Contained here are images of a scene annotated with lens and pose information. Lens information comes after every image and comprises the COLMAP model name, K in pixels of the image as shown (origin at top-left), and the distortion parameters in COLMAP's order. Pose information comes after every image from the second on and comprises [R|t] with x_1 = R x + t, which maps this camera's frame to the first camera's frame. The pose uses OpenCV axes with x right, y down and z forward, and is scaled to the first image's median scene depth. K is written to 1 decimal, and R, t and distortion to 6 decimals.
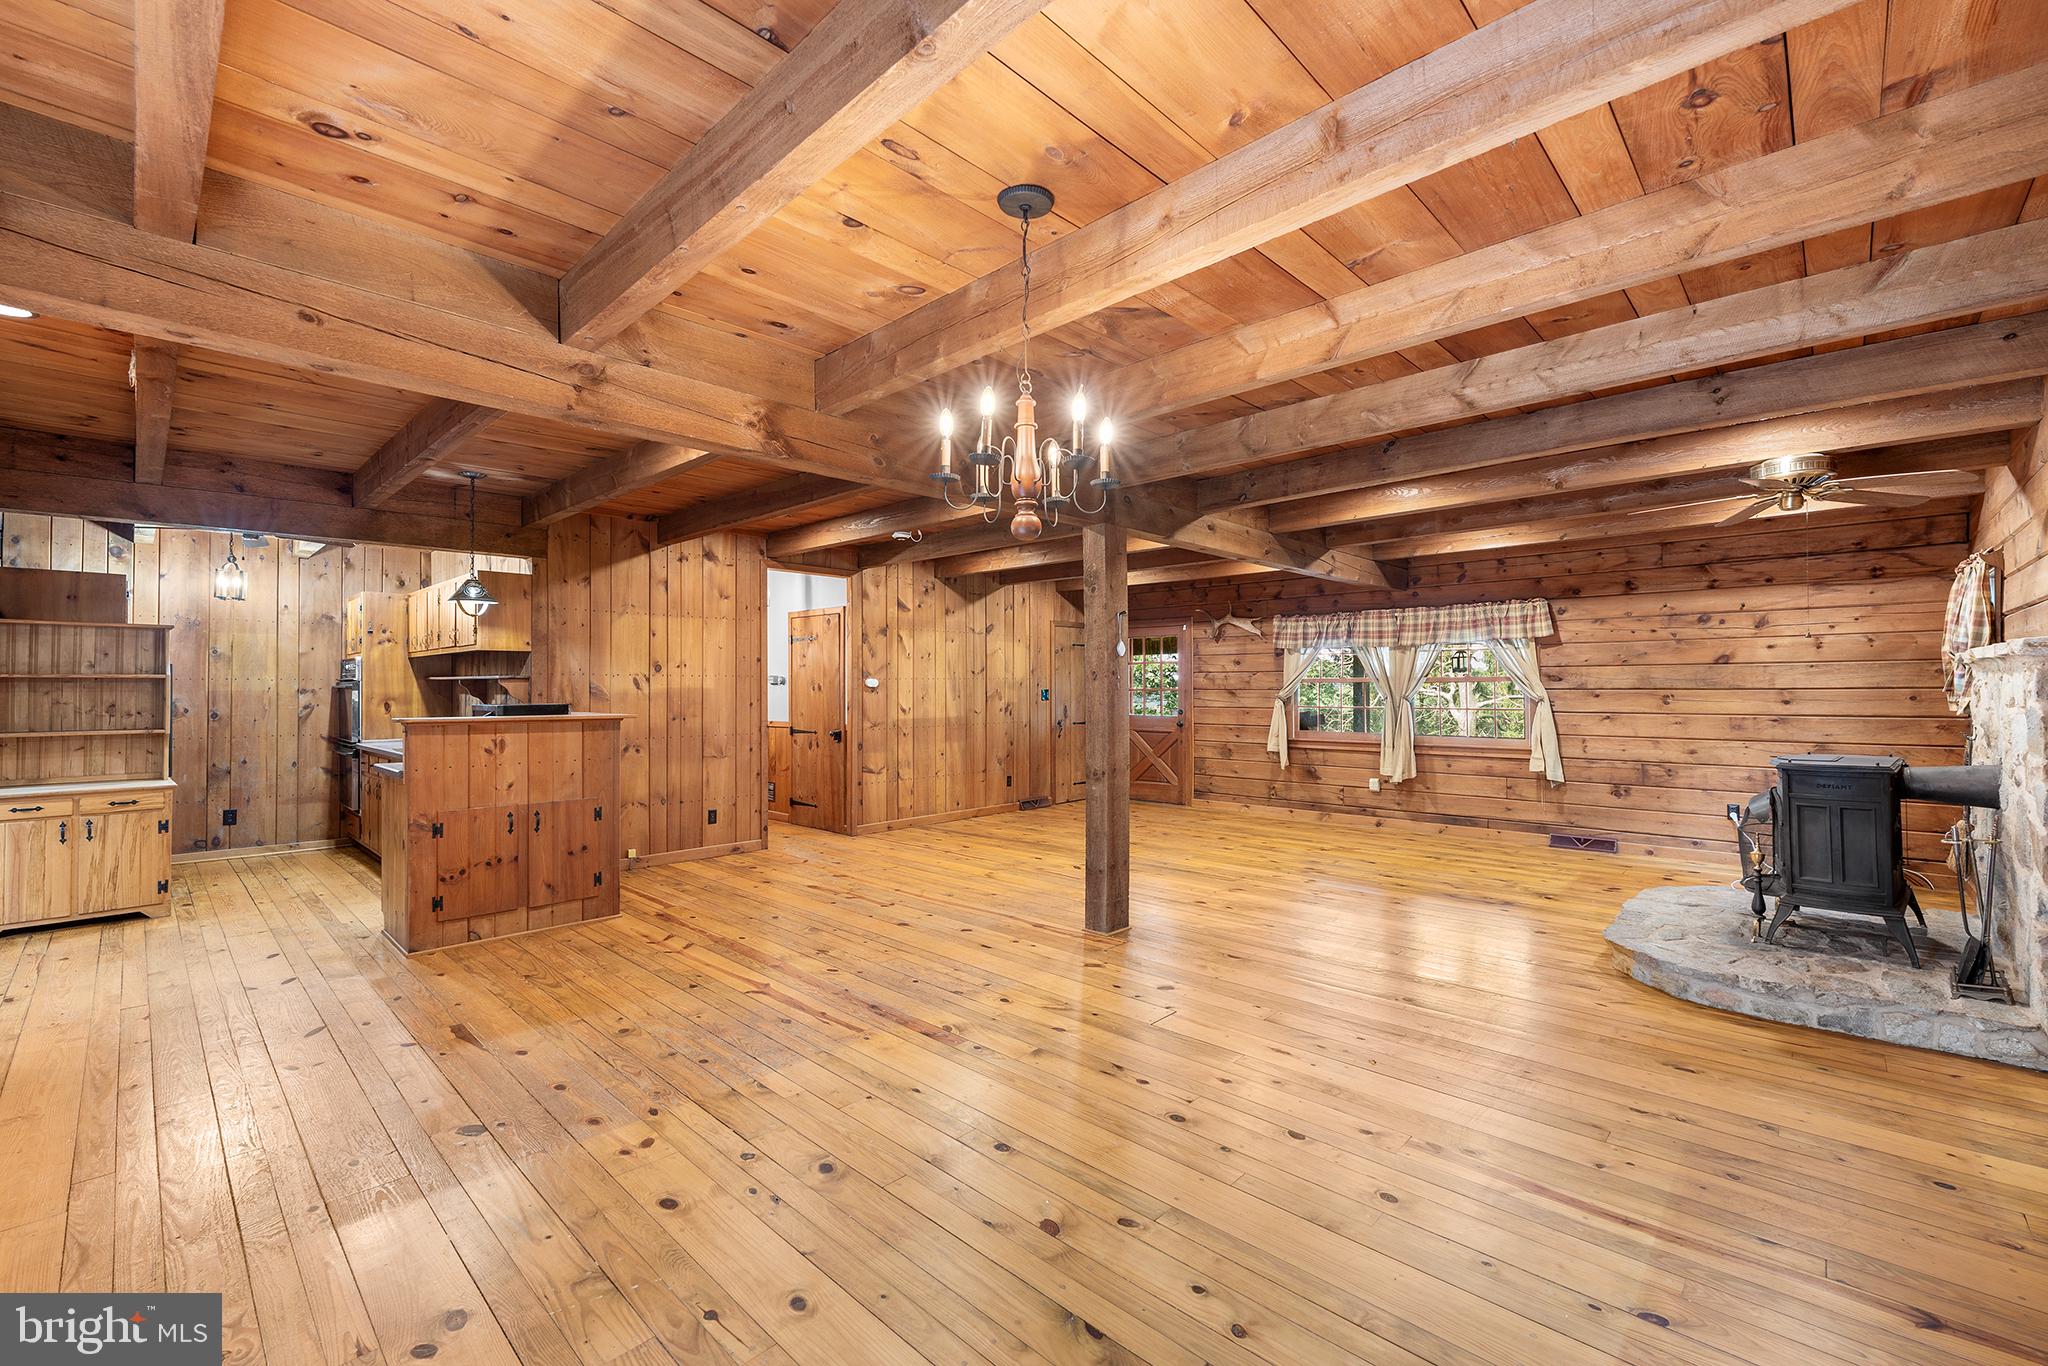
lens RADIAL K [[854.8, 0, 1027.7], [0, 854.8, 678.5], [0, 0, 1]] dist [0.000306, -0.000575]
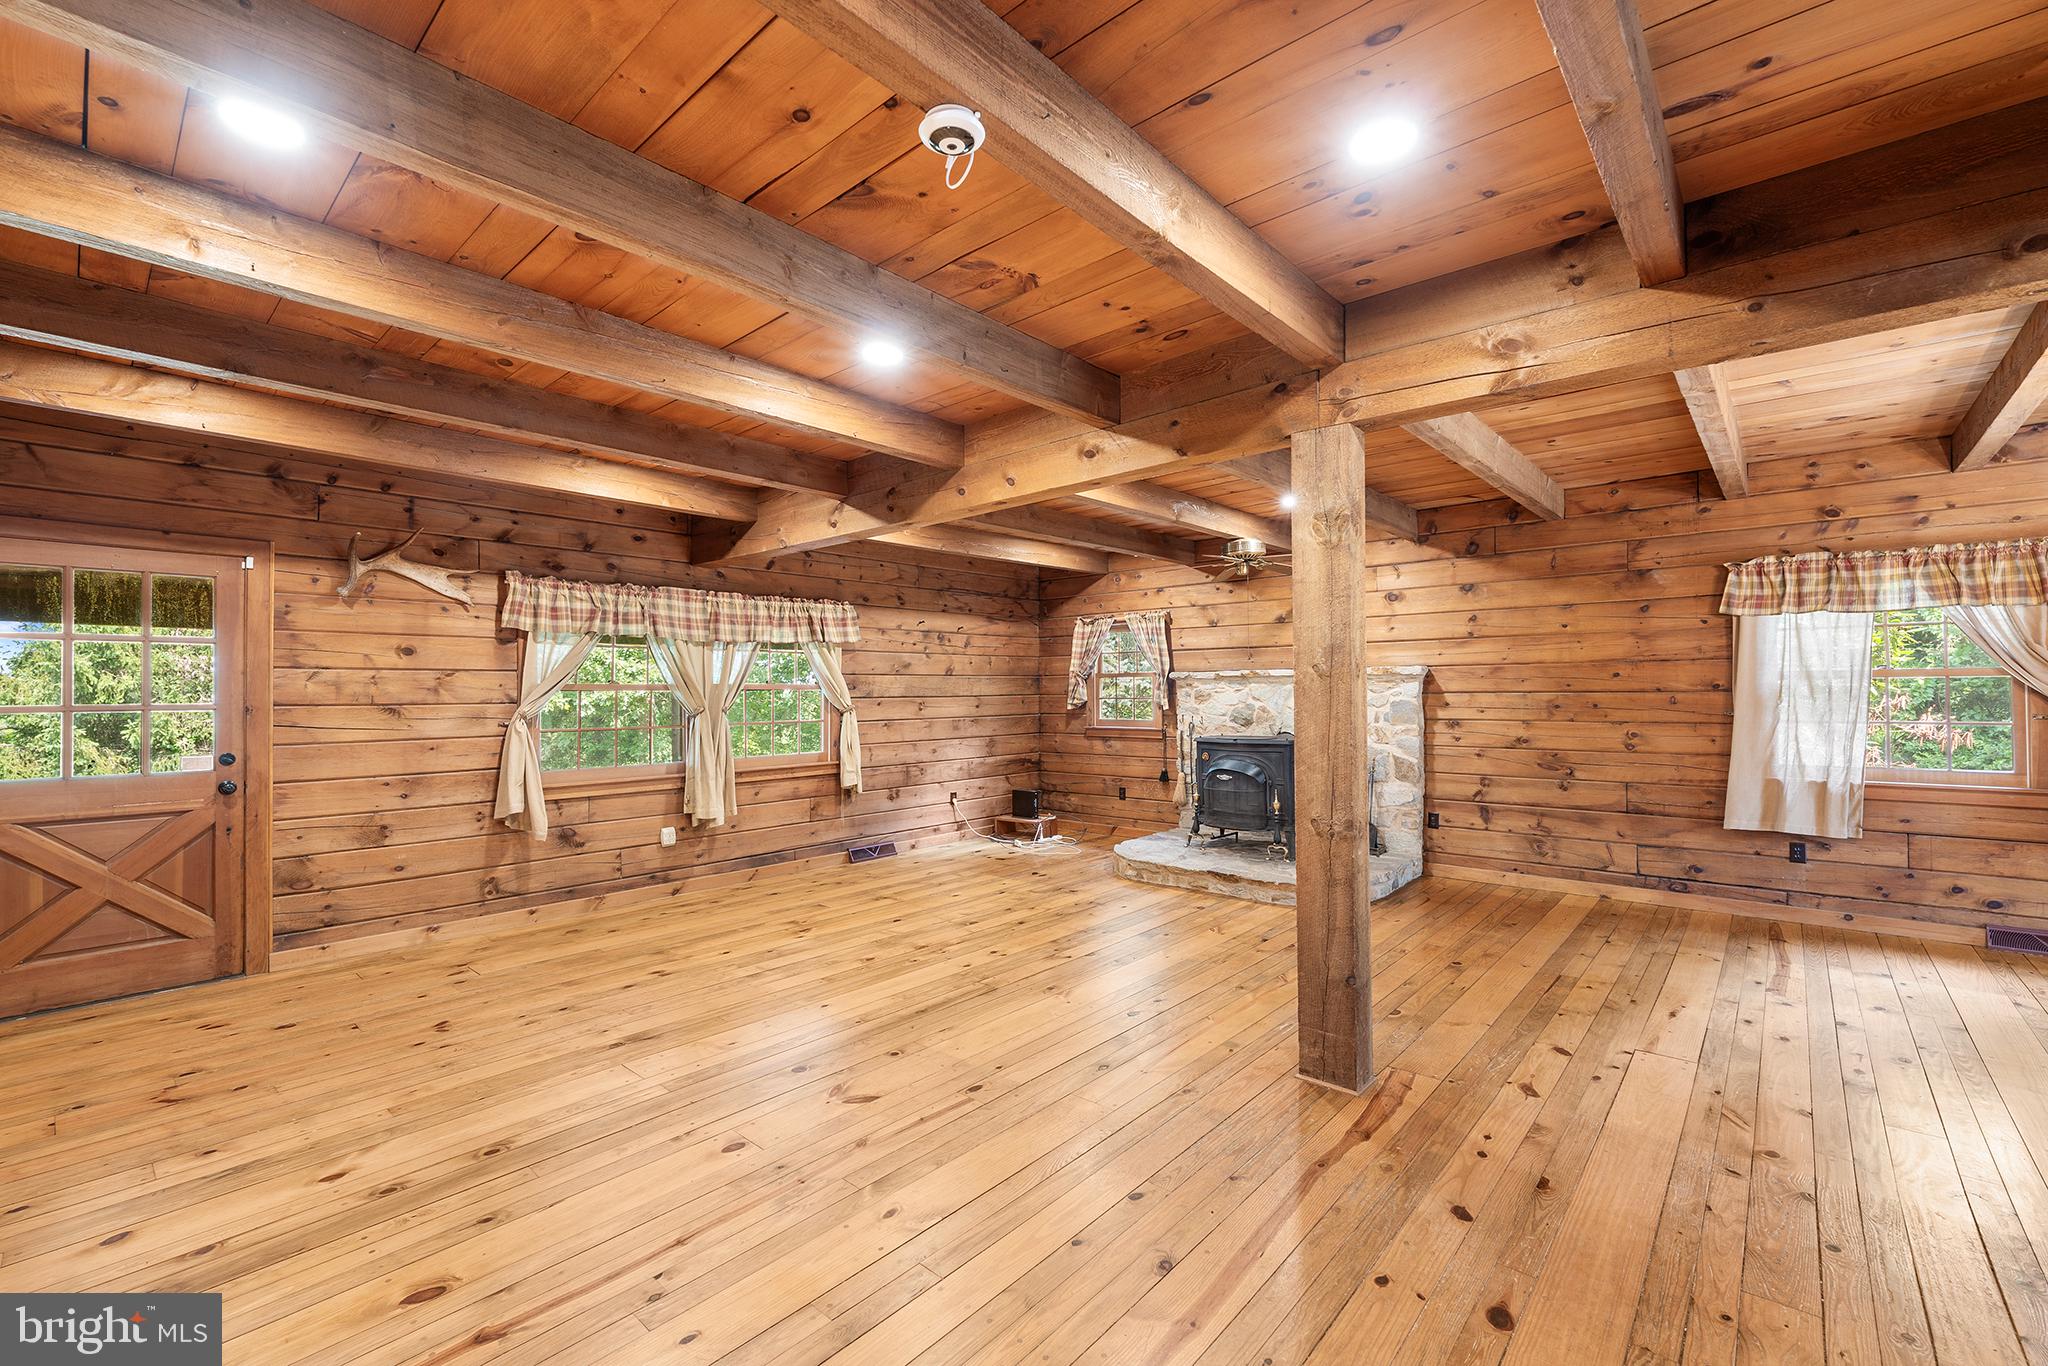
lens RADIAL K [[863.7, 0, 1024.0], [0, 863.7, 683.0], [0, 0, 1]] dist [0.000062, -0.000184]
pose [[-0.031238, 0.015196, 0.999396, -0.367129], [-0.000407, 0.999884, -0.015216, 0.010782], [-0.999512, -0.000882, -0.031228, 0.859246]]
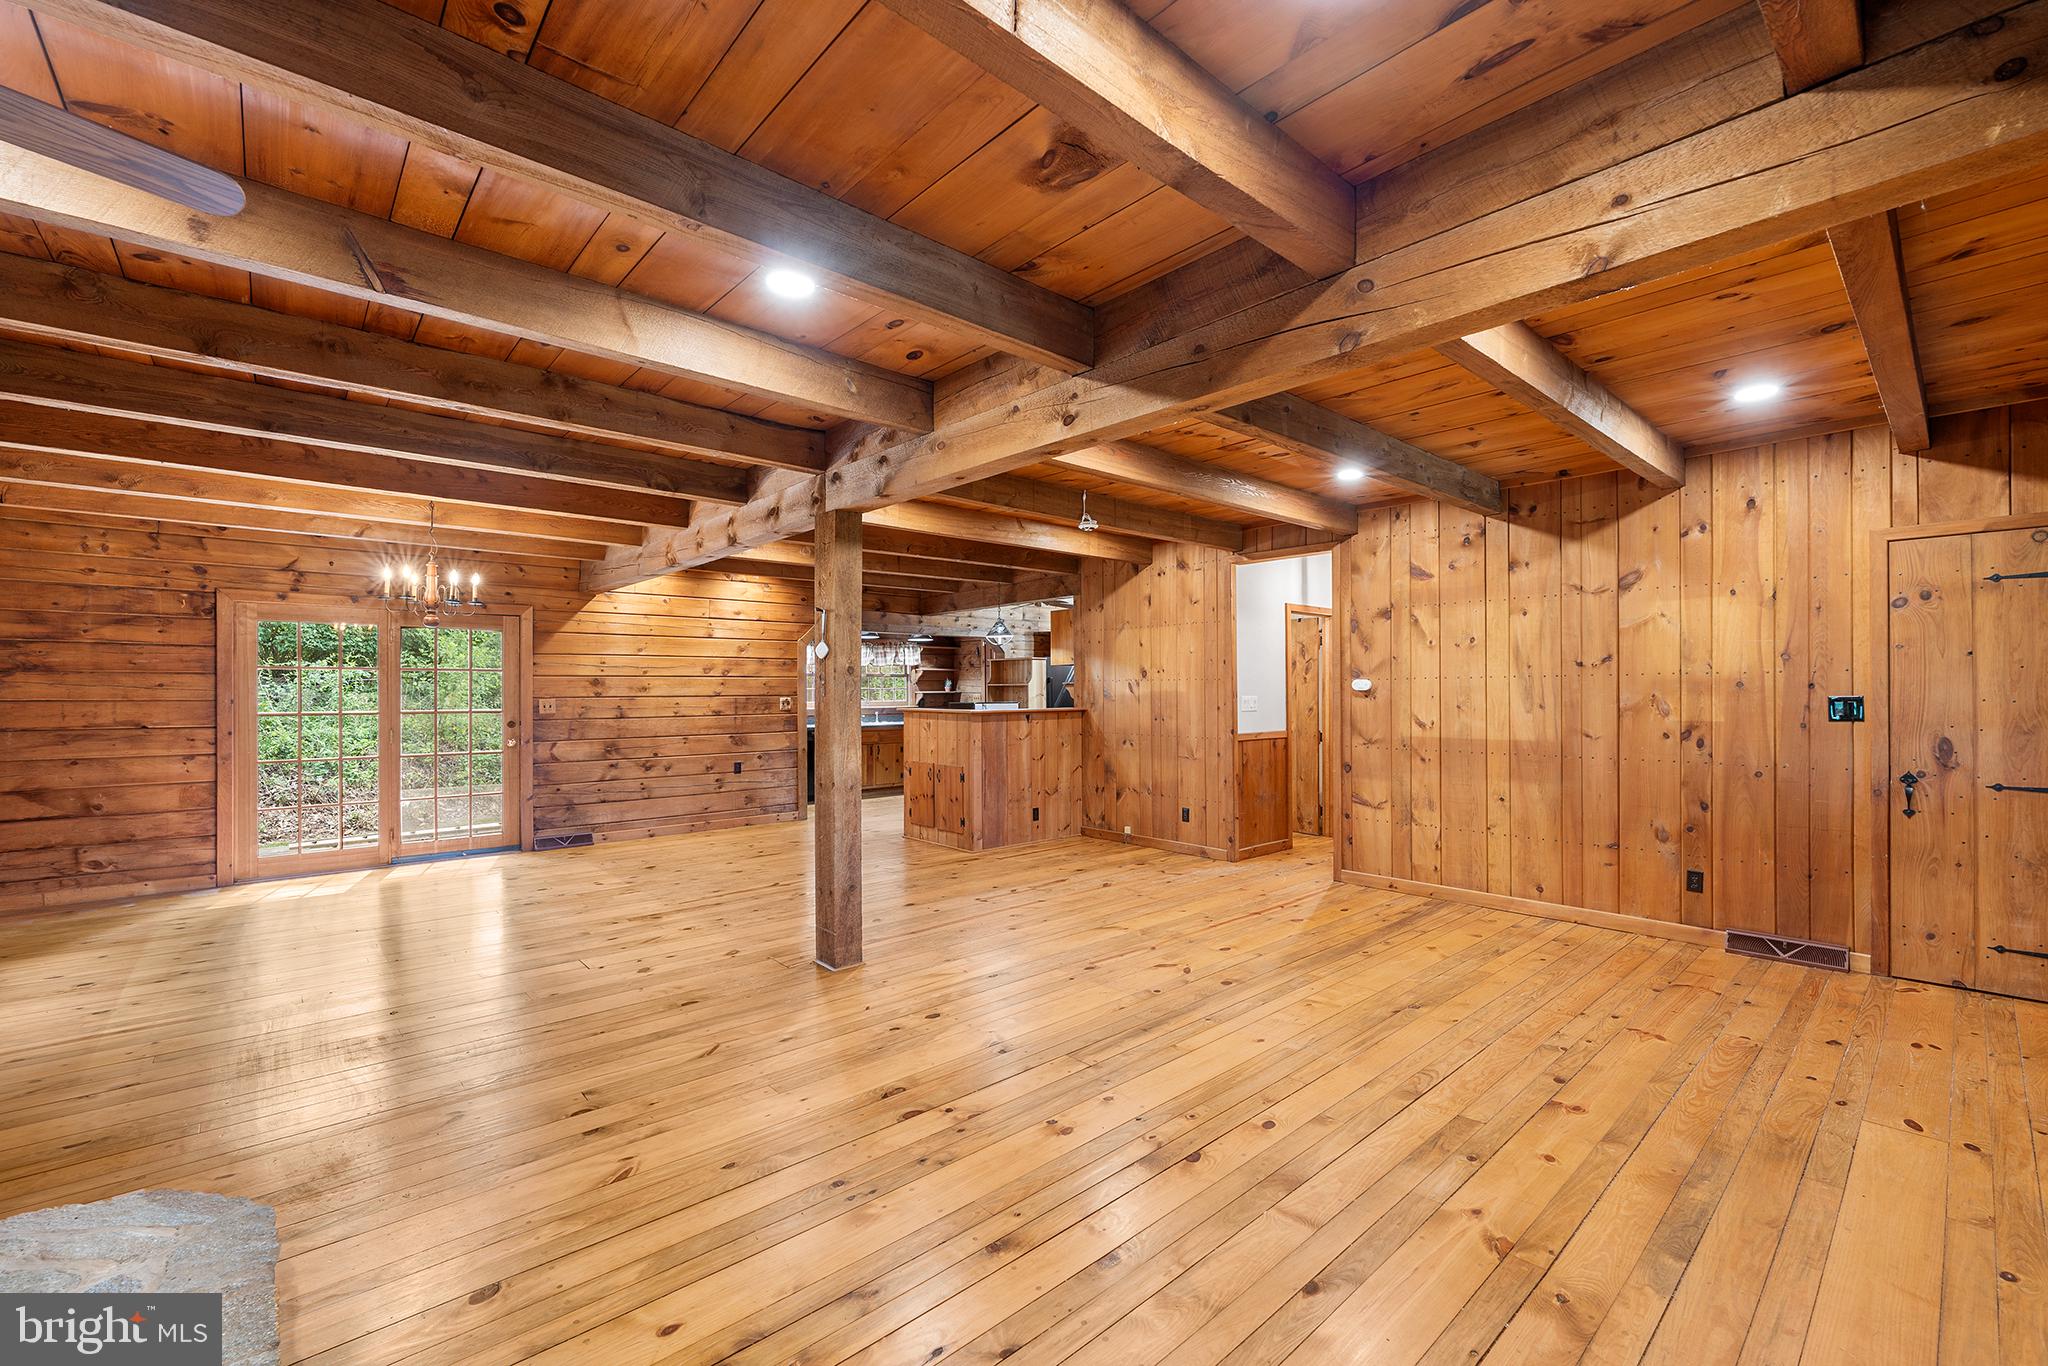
lens RADIAL K [[848.1, 0, 1024.0], [0, 848.1, 683.0], [0, 0, 1]] dist [-0.000069, -0.000247]
pose [[-0.086409, -0.005702, -0.996243, 0.666261], [0.012985, 0.999892, -0.006849, 0.005464], [0.996175, -0.013528, -0.086325, 0.878388]]
